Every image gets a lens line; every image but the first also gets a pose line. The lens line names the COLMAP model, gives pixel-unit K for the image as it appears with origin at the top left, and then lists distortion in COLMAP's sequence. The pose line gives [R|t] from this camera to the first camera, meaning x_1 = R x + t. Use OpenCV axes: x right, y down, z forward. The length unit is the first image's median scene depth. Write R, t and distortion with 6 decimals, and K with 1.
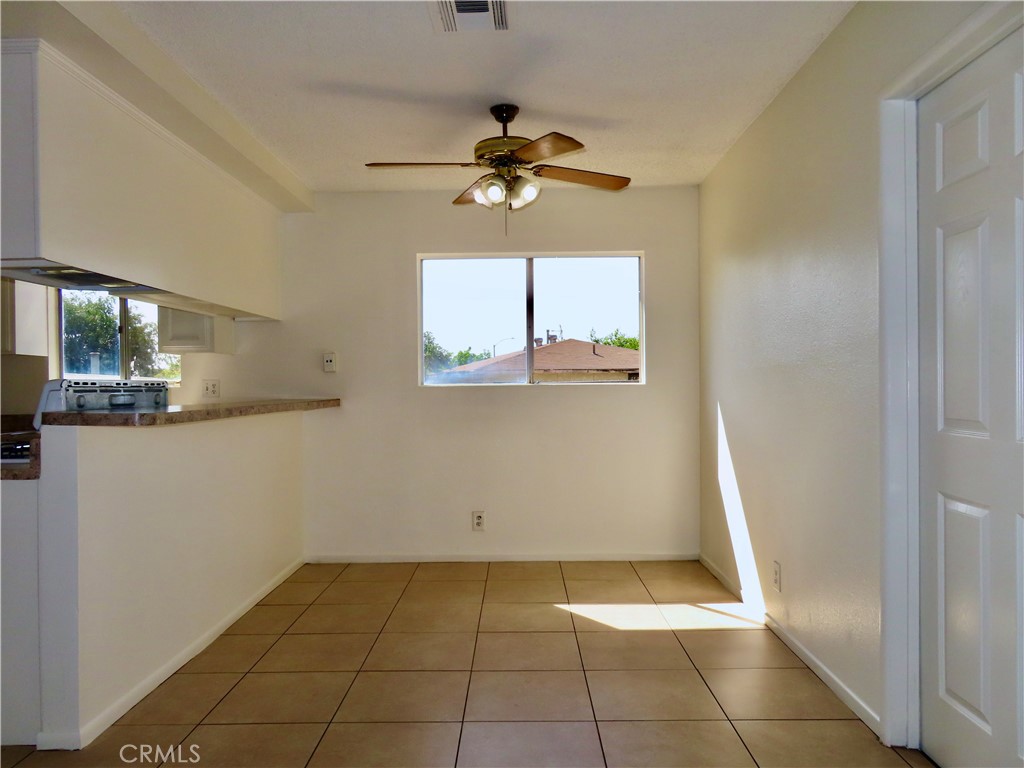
lens RADIAL K [[730.2, 0, 511.7], [0, 730.2, 386.7], [0, 0, 1]] dist [-0.016268, 0.018426]
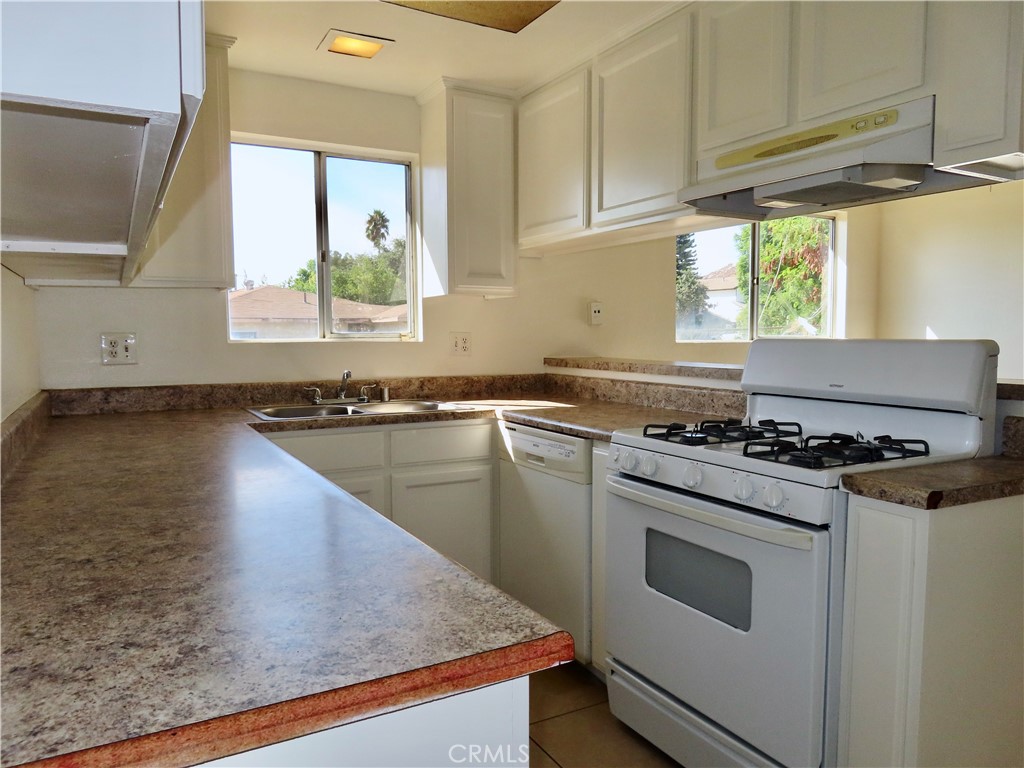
lens RADIAL K [[730.2, 0, 512.1], [0, 730.2, 386.5], [0, 0, 1]] dist [-0.016268, 0.018426]
pose [[0.874273, -0.023116, 0.484883, -0.732688], [-0.009341, 0.997880, 0.064413, -0.002832], [-0.485344, -0.060844, 0.872204, 0.326276]]
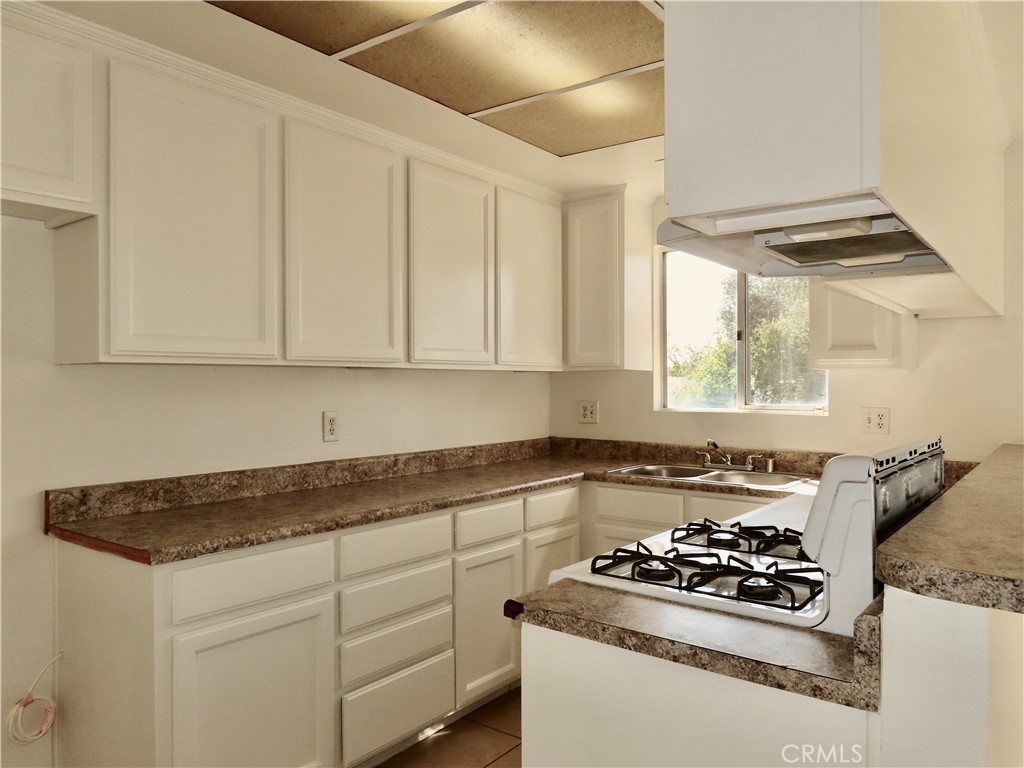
lens RADIAL K [[730.2, 0, 512.1], [0, 730.2, 380.9], [0, 0, 1]] dist [-0.016268, 0.018426]
pose [[0.801218, 0.016757, -0.598138, -0.282458], [-0.017556, 0.999836, 0.004494, -0.031325], [0.598115, 0.006900, 0.801380, 0.265183]]
